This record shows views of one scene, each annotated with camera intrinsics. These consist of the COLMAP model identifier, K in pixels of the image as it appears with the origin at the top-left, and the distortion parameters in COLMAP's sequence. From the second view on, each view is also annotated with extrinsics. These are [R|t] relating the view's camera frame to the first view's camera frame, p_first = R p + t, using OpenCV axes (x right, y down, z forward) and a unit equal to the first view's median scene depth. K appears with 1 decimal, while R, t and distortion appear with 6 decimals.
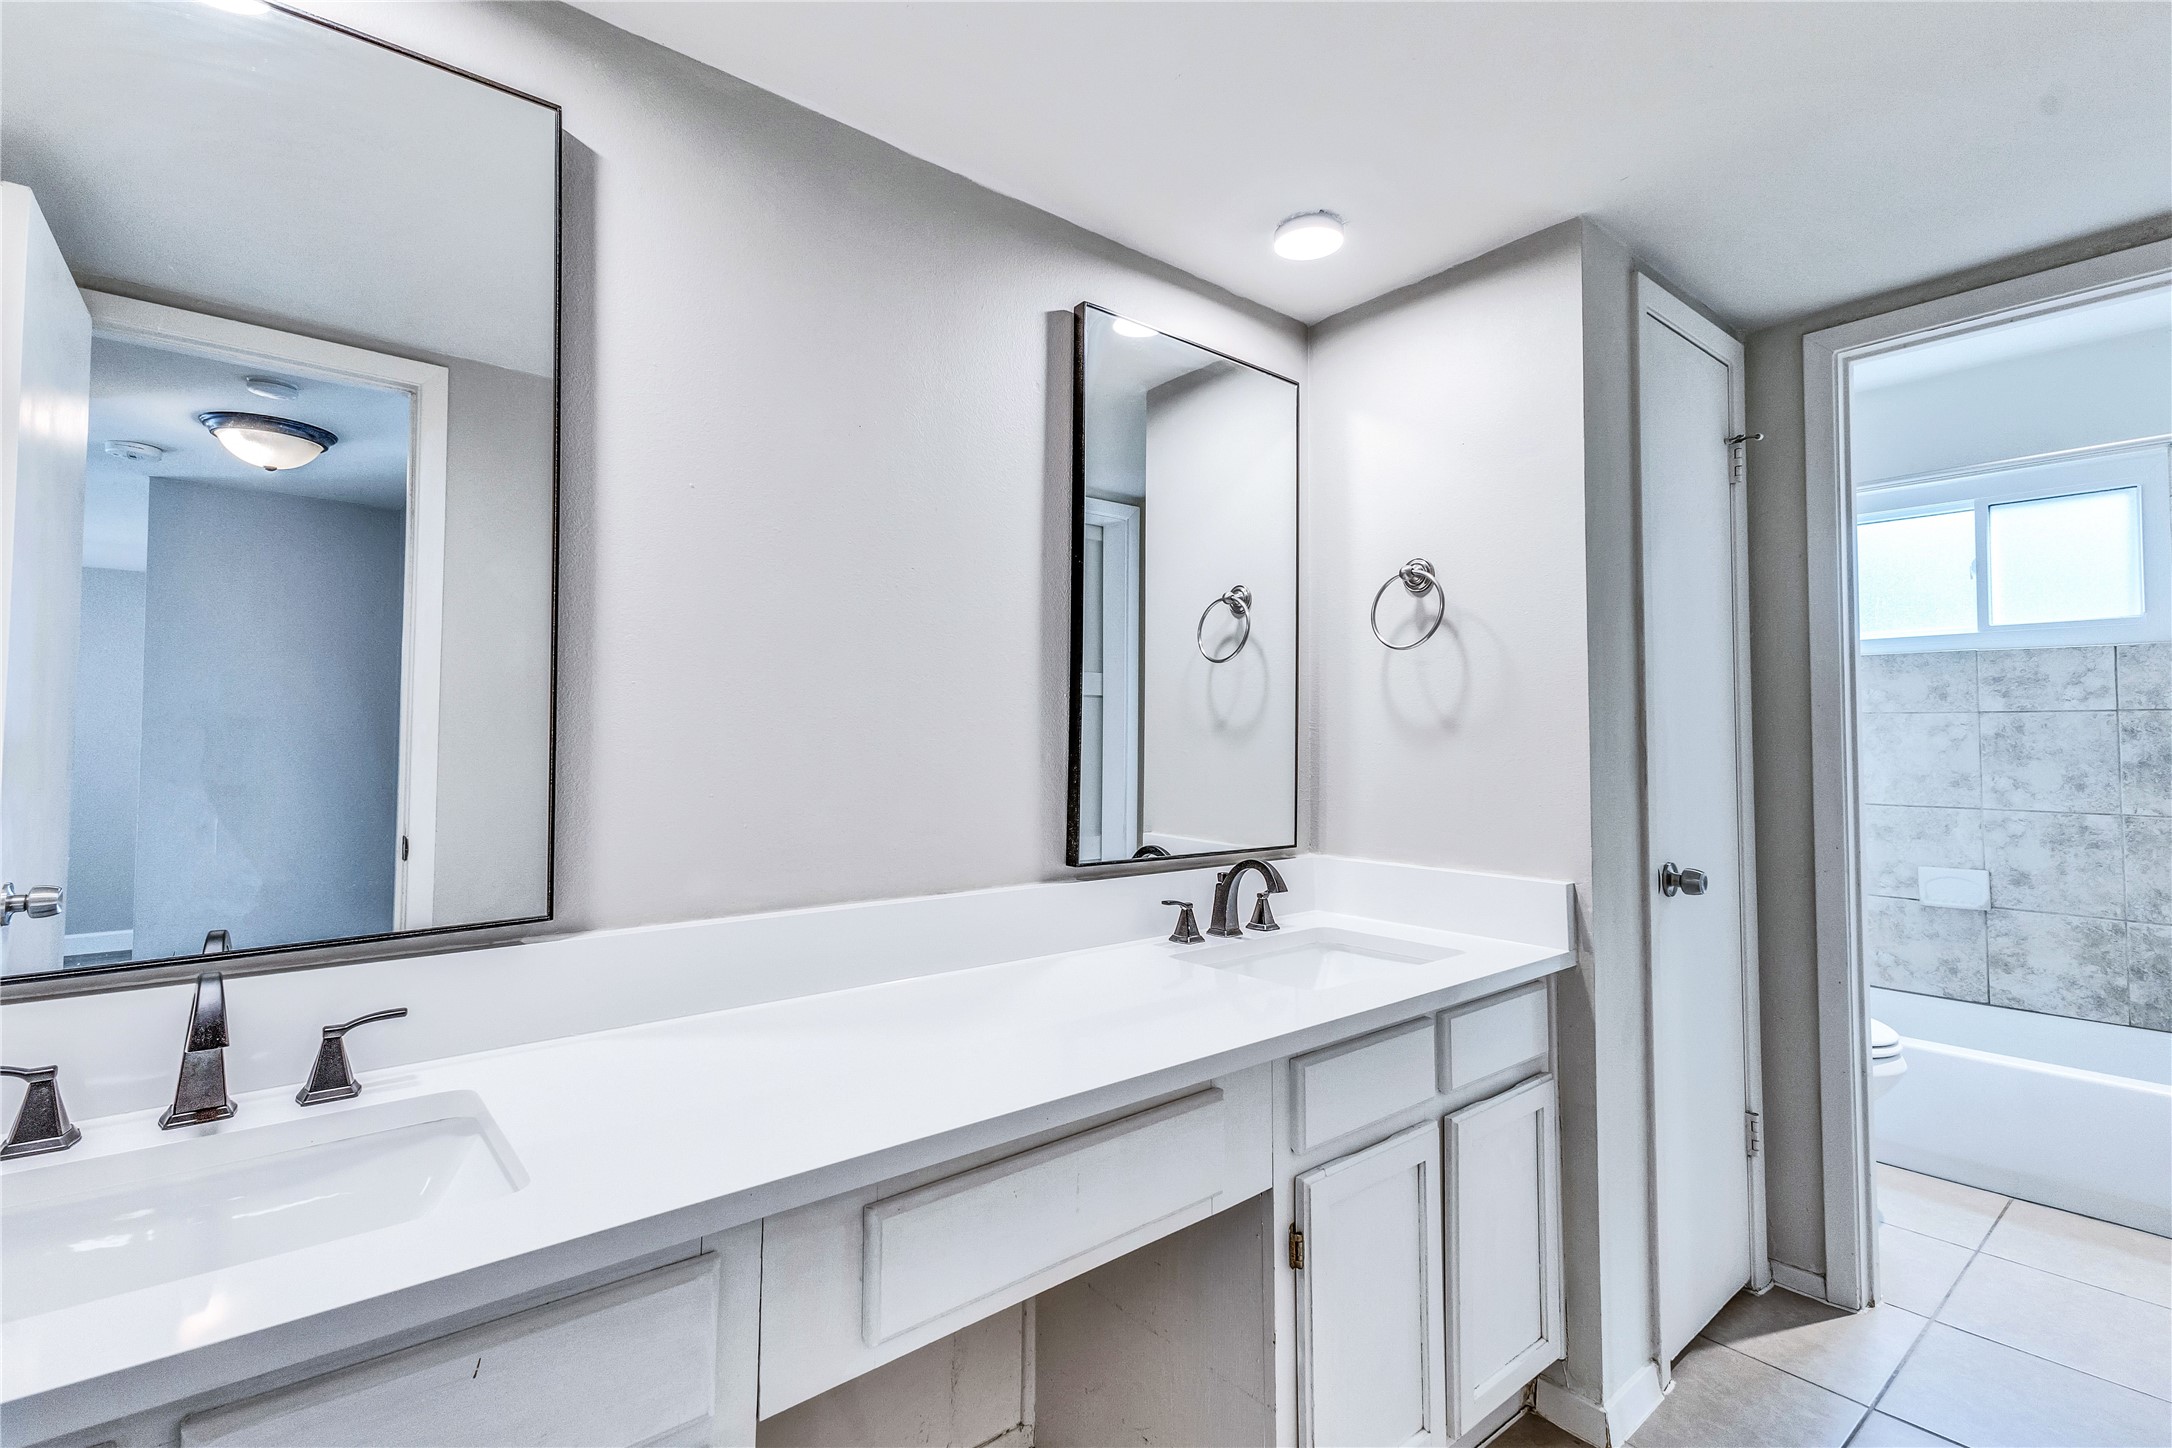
lens RADIAL K [[979.0, 0, 1078.0], [0, 979.0, 728.9], [0, 0, 1]] dist [-0.000134, -0.003123]
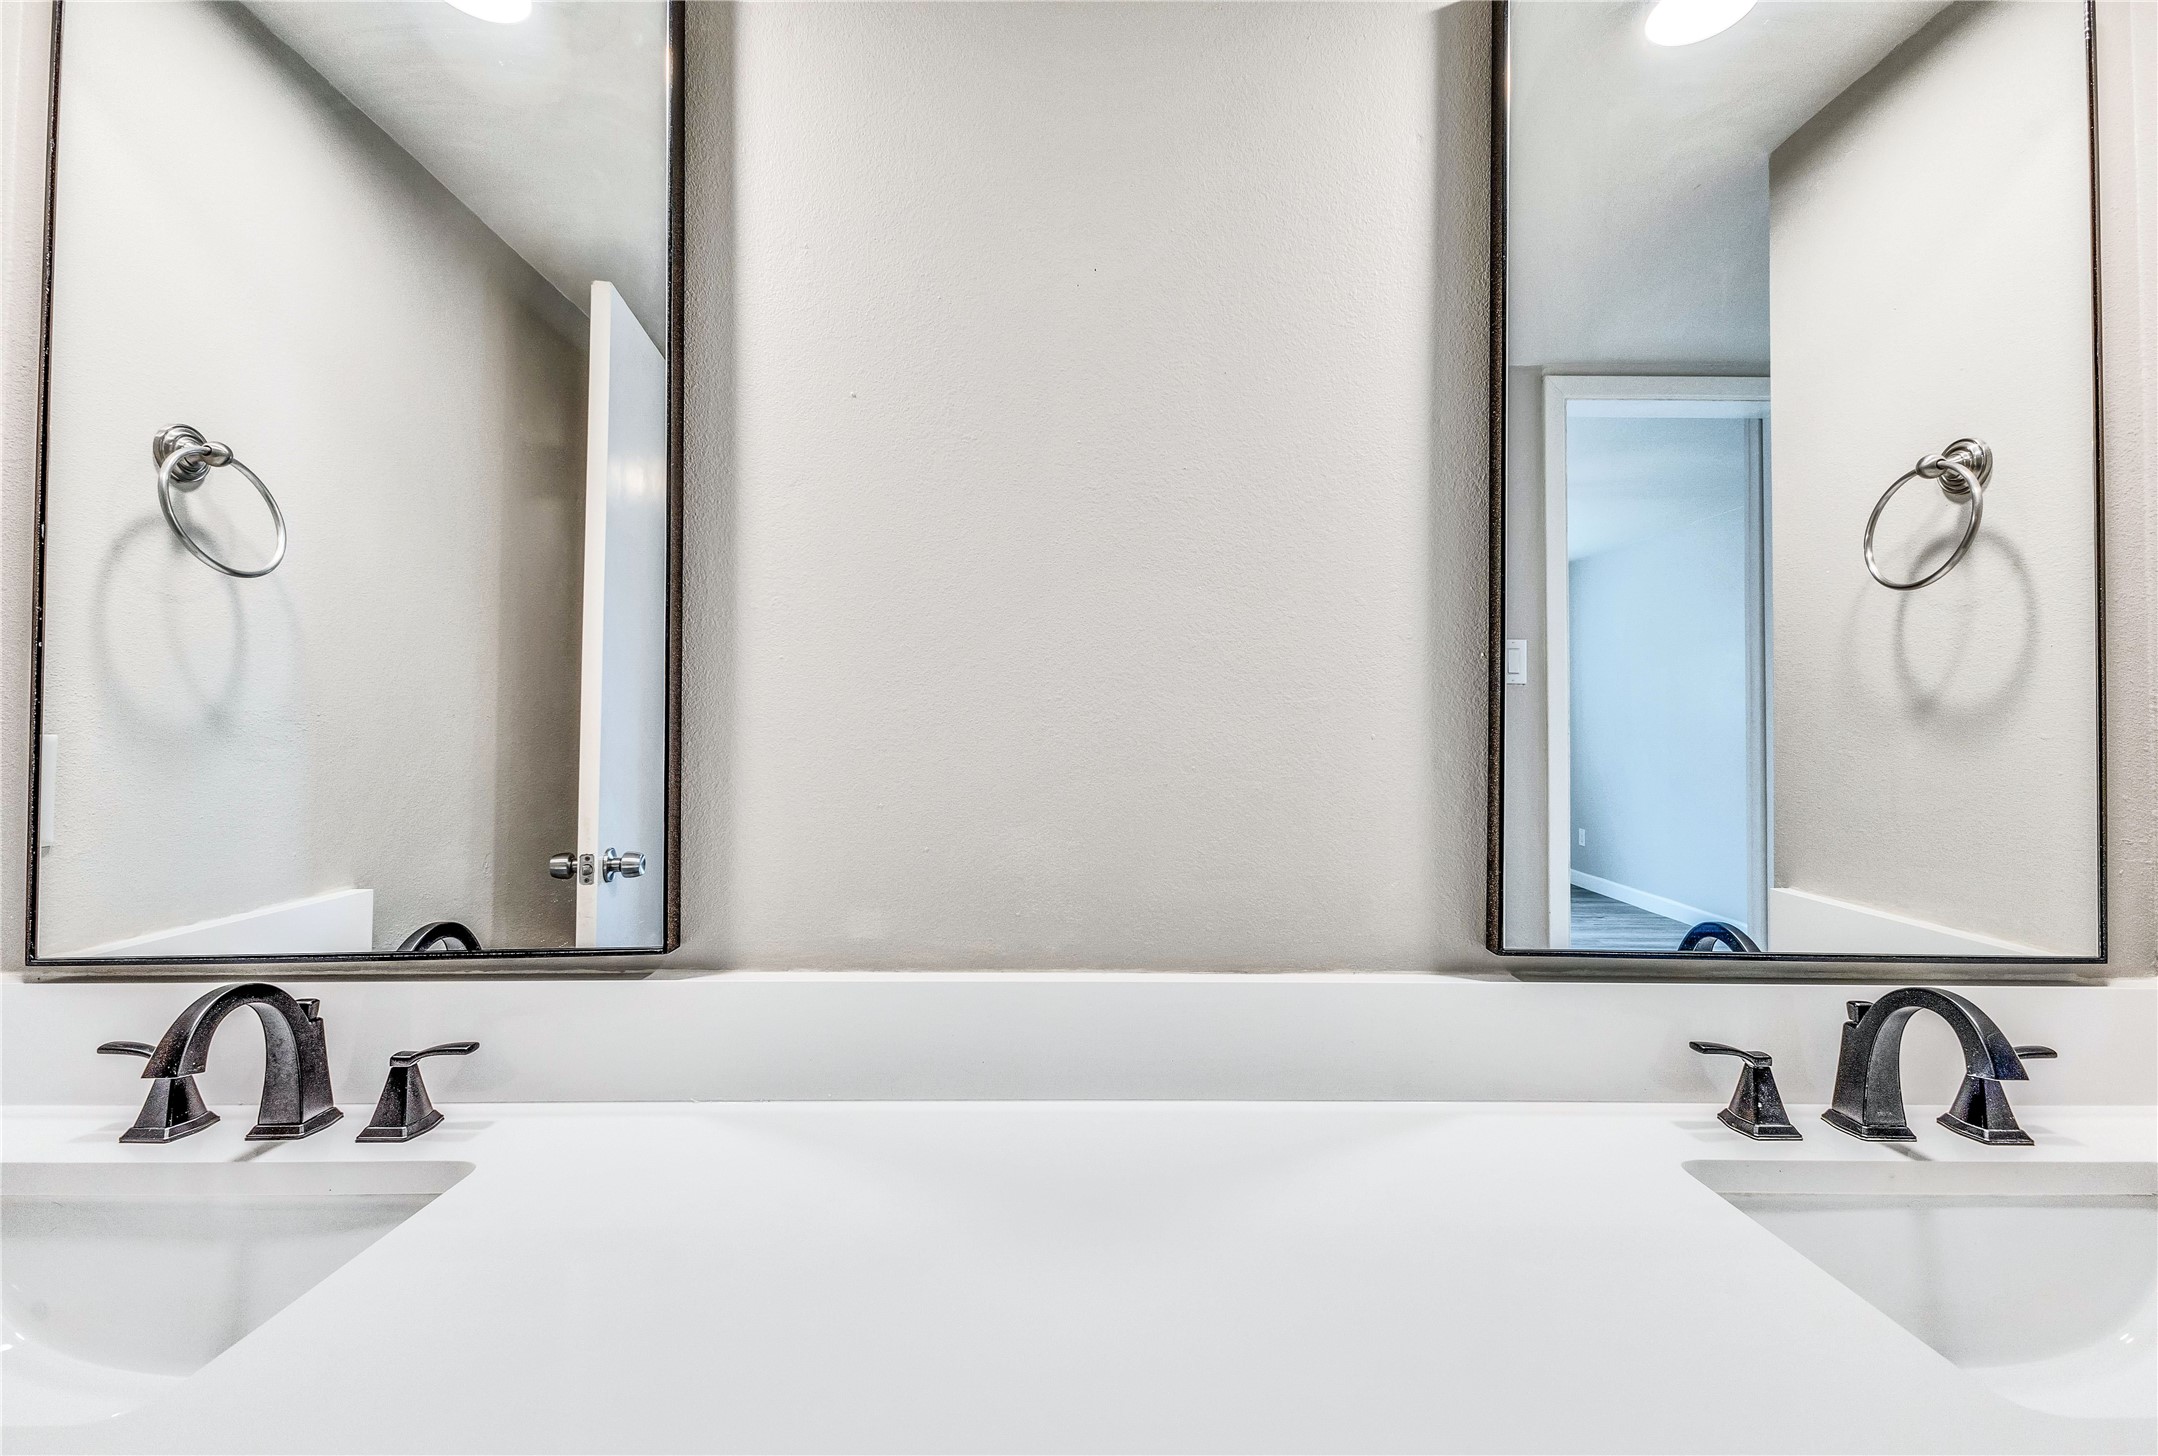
lens RADIAL K [[965.9, 0, 1081.0], [0, 965.9, 712.8], [0, 0, 1]] dist [0.004773, -0.001651]
pose [[0.780966, -0.015107, -0.624391, 0.150402], [0.005993, 0.999843, -0.016696, 0.007744], [0.624545, 0.009297, 0.780934, 0.382749]]
